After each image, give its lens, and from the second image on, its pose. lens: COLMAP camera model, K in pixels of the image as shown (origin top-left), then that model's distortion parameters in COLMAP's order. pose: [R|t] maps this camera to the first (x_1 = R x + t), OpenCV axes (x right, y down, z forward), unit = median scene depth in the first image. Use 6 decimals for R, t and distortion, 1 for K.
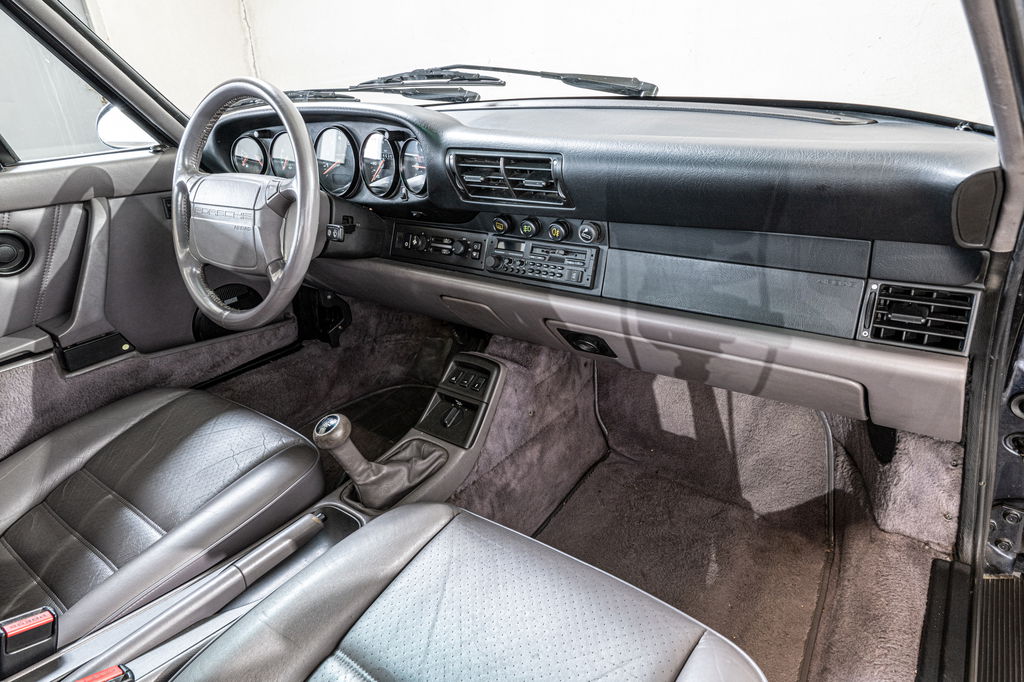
lens RADIAL K [[606.2, 0, 517.4], [0, 606.2, 322.9], [0, 0, 1]] dist [0.003072, 0.001177]
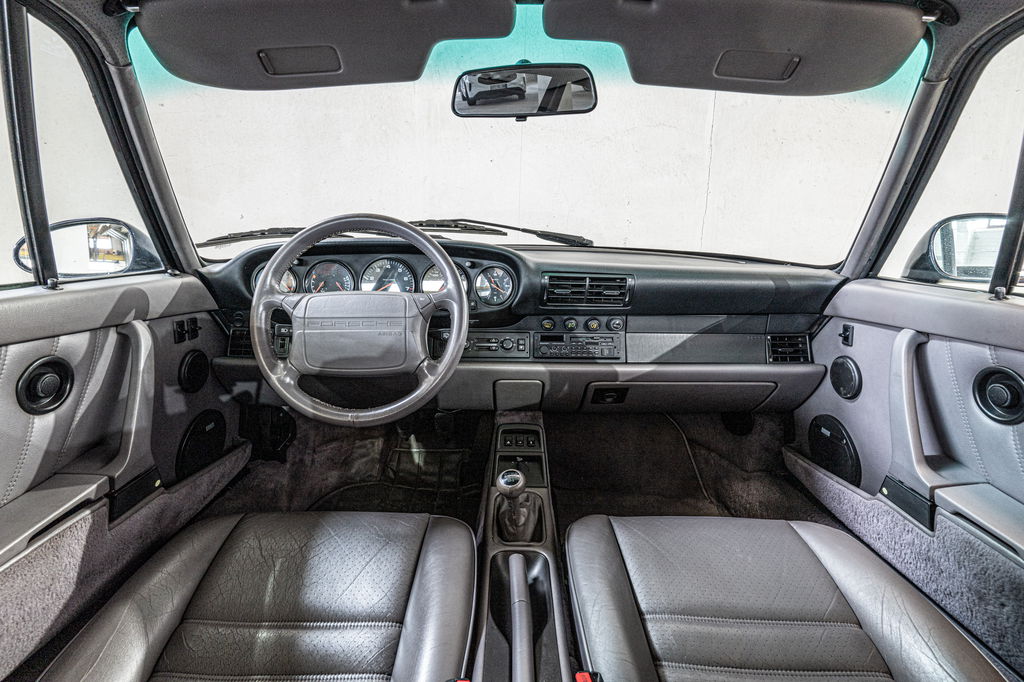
lens RADIAL K [[490.1, 0, 512.0], [0, 490.1, 341.0], [0, 0, 1]] dist [0.000134, 0.000069]
pose [[0.811582, -0.056954, 0.581455, -0.709442], [0.165960, 0.976713, -0.135974, 0.022412], [-0.560171, 0.206852, 0.802135, 0.090610]]
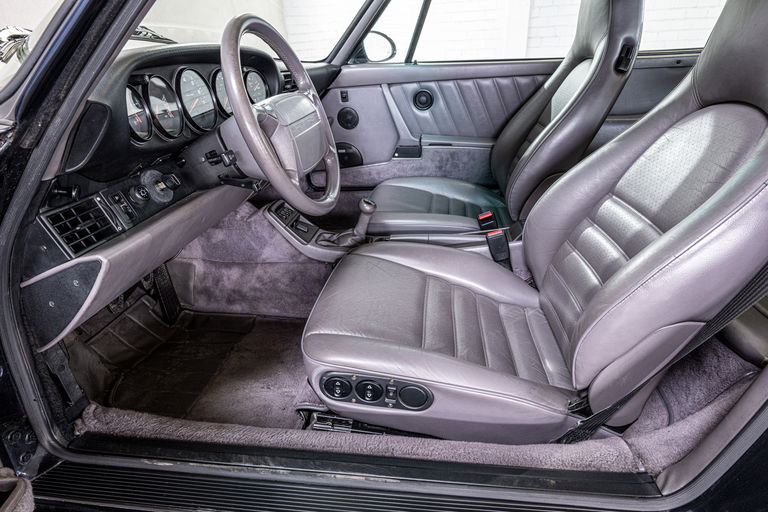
lens RADIAL K [[422.6, 0, 384.0], [0, 422.6, 256.0], [0, 0, 1]] dist [-0.003601, 0.000018]
pose [[-0.476161, -0.313434, 0.821602, -1.238263], [0.390674, 0.761647, 0.516979, -0.325073], [-0.787810, 0.567144, -0.240216, 1.113368]]
